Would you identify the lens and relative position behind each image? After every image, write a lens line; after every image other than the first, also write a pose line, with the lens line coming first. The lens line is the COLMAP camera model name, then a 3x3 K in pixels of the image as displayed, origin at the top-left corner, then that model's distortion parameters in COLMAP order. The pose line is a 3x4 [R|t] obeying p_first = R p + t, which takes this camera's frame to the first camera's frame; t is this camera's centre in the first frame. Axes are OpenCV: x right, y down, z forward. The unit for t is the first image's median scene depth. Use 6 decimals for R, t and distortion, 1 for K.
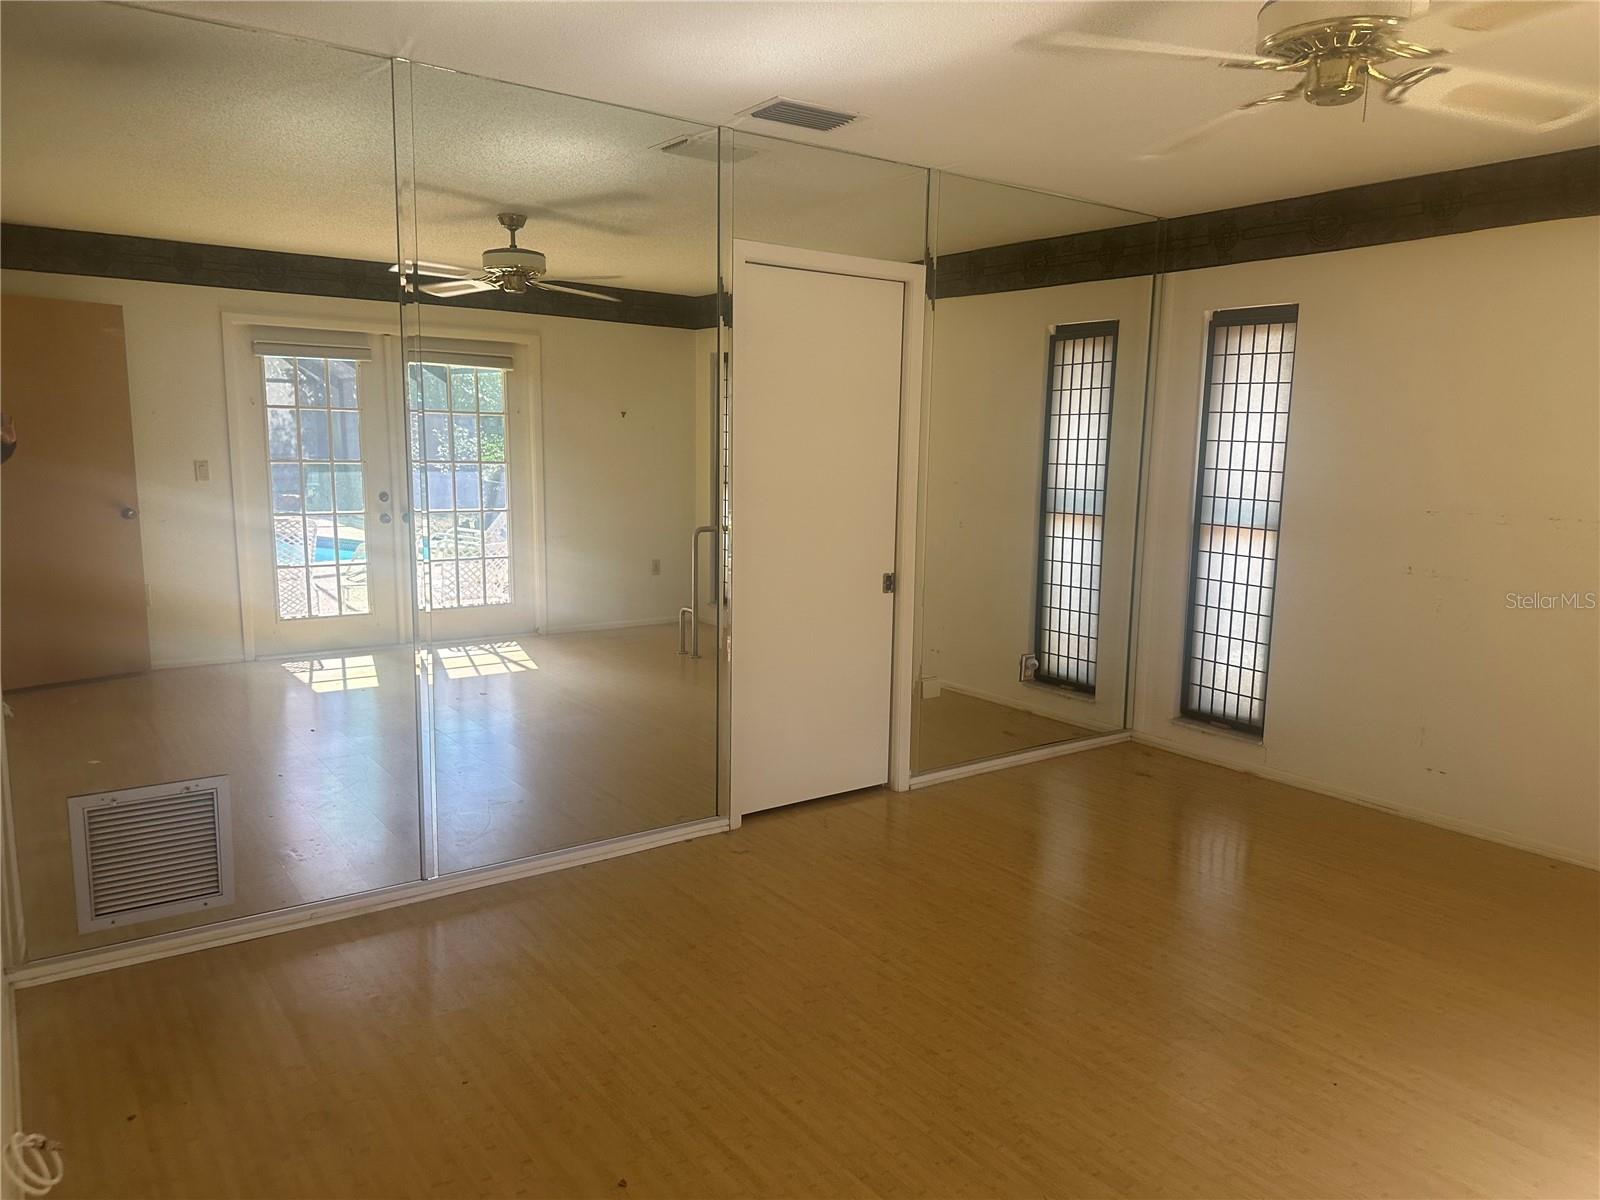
lens RADIAL K [[1105.4, 0, 806.9], [0, 1105.4, 620.6], [0, 0, 1]] dist [0.051218, -0.072458]
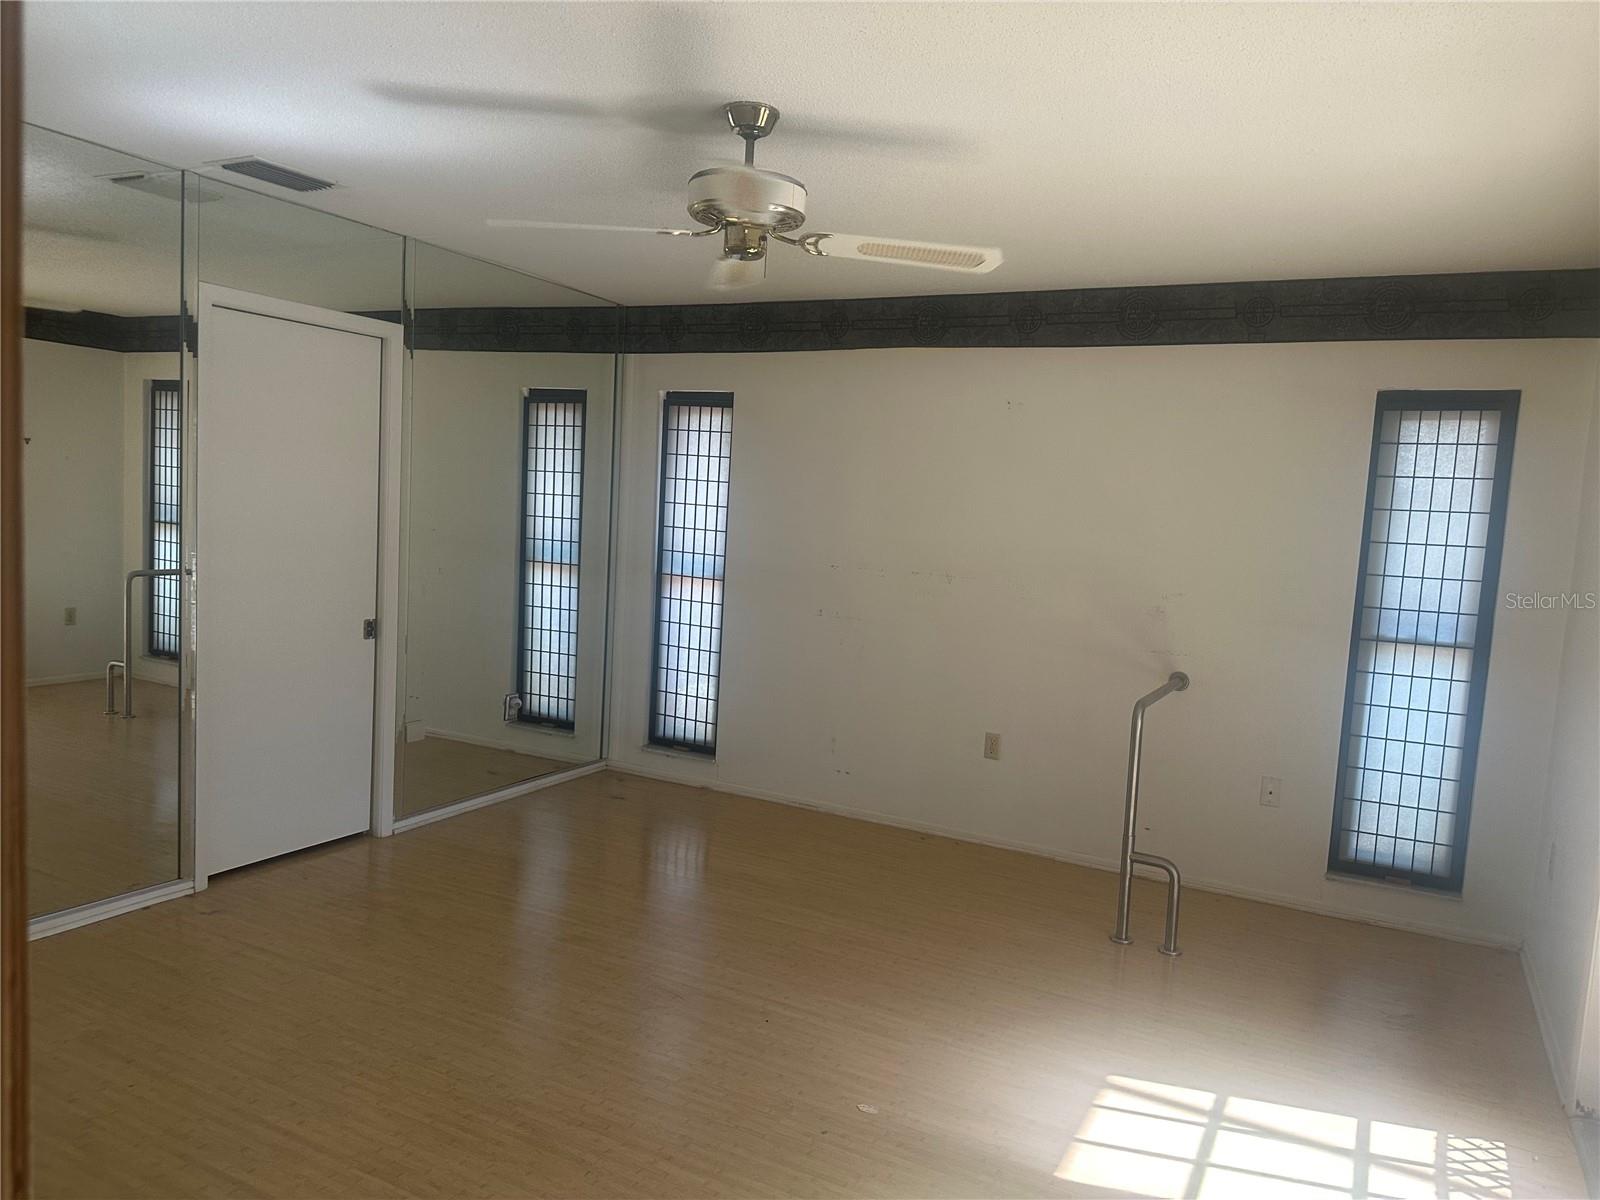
lens RADIAL K [[1130.2, 0, 795.2], [0, 1130.2, 613.3], [0, 0, 1]] dist [0.120580, -0.172005]
pose [[0.900877, -0.008174, 0.433997, -0.031010], [0.029354, 0.998681, -0.042122, 0.007169], [-0.433080, 0.050687, 0.899929, -0.114582]]
